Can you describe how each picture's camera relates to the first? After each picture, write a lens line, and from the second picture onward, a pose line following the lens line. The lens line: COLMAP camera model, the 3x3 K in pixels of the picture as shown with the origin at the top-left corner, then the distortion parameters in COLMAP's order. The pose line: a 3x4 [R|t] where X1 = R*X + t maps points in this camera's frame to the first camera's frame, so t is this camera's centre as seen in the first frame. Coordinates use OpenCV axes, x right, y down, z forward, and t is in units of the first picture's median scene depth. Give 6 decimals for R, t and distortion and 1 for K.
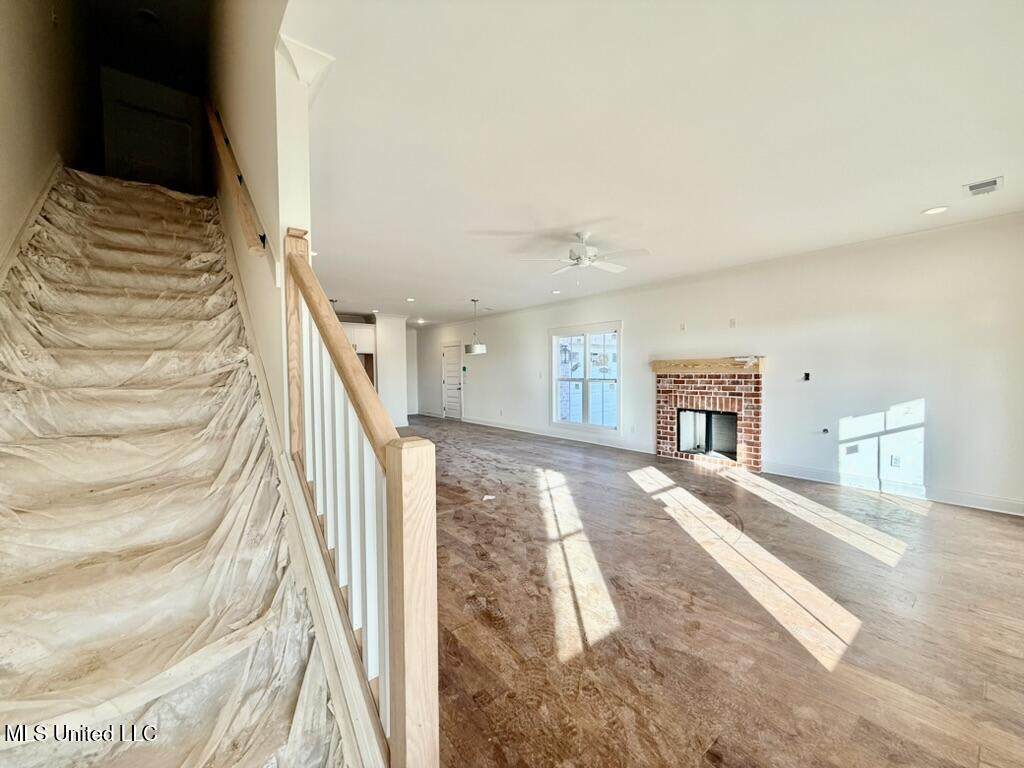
lens RADIAL K [[404.2, 0, 510.9], [0, 404.2, 382.6], [0, 0, 1]] dist [-0.000437, 0.000097]
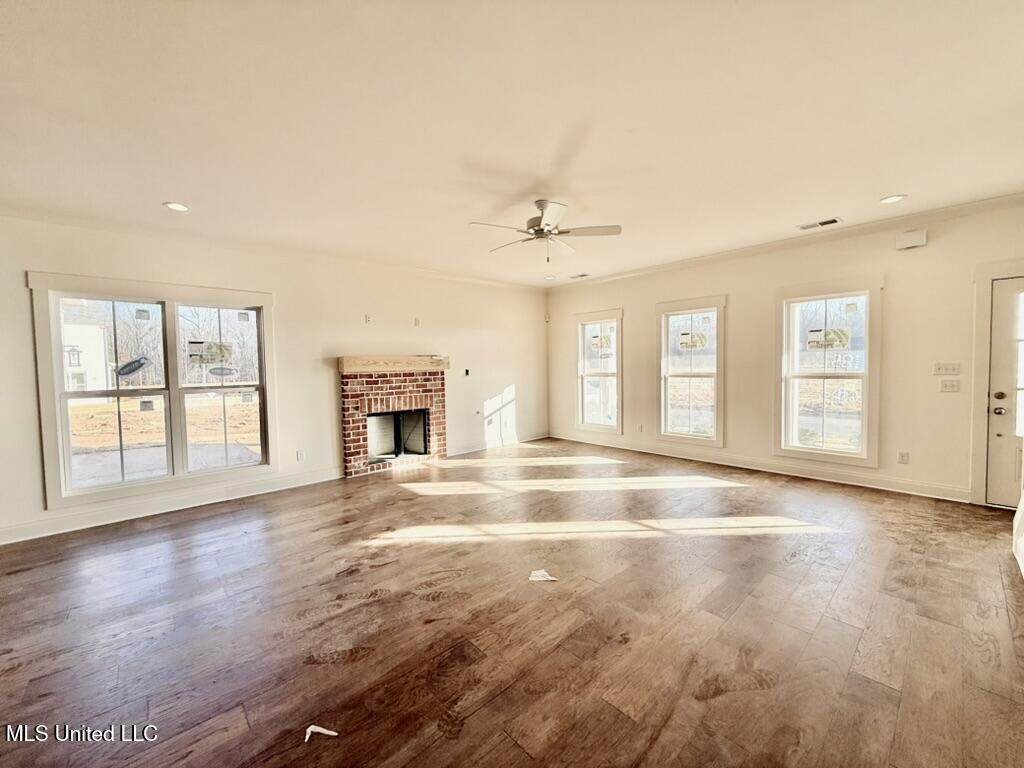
lens RADIAL K [[404.2, 0, 510.9], [0, 404.2, 382.6], [0, 0, 1]] dist [-0.000437, 0.000097]
pose [[-0.044940, -0.032562, 0.998459, -0.492700], [0.051628, 0.998057, 0.034873, -0.017710], [-0.997655, 0.053116, -0.043172, 0.814330]]
